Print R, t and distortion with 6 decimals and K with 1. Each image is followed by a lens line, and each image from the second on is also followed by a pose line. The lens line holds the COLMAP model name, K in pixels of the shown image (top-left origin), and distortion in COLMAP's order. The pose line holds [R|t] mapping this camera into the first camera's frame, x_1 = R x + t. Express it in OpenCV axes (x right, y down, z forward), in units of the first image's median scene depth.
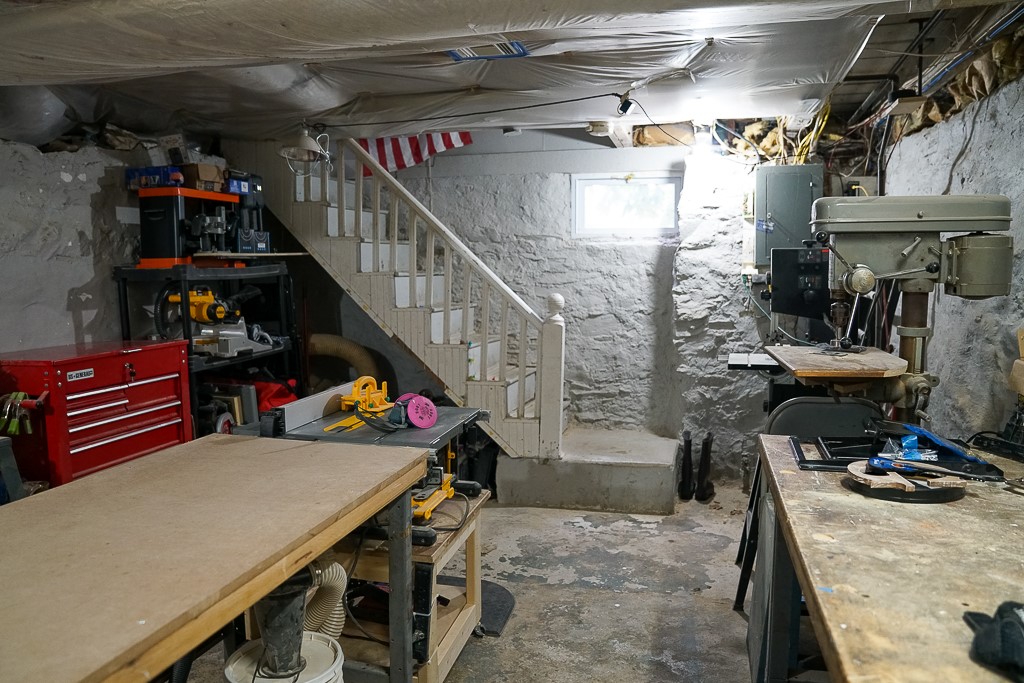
lens RADIAL K [[712.6, 0, 512.0], [0, 712.6, 341.5], [0, 0, 1]] dist [-0.057540, 0.001889]
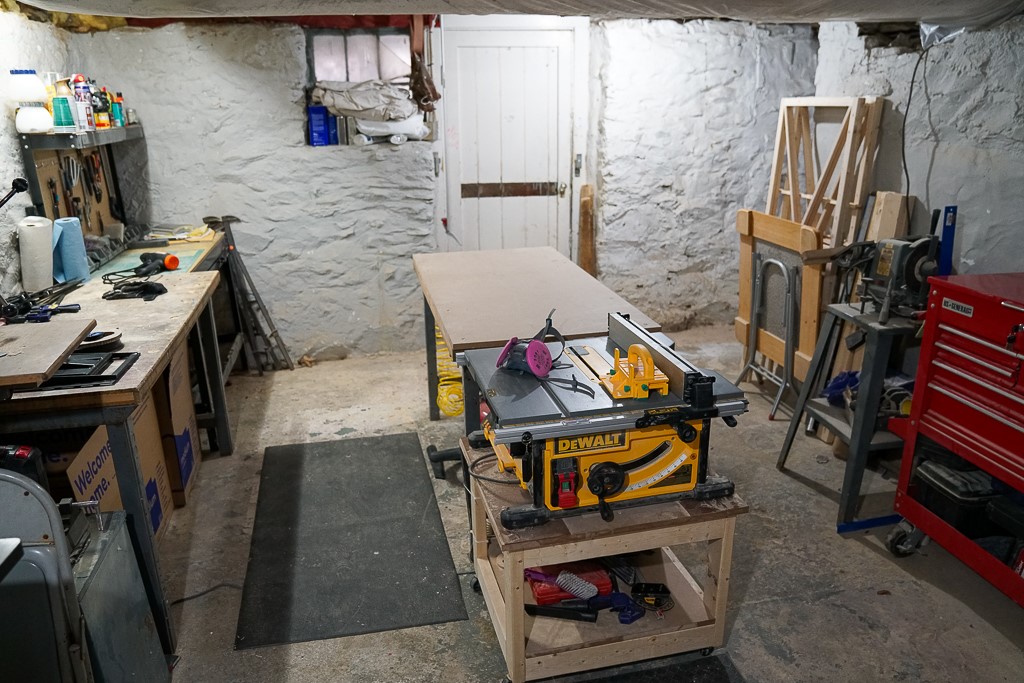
lens RADIAL K [[754.7, 0, 512.0], [0, 754.7, 341.5], [0, 0, 1]] dist [-0.109593, 0.093801]
pose [[-0.888253, 0.156396, -0.431910, 0.245793], [-0.033623, 0.915597, 0.400689, -0.253488], [0.458122, 0.370436, -0.808024, 1.507841]]
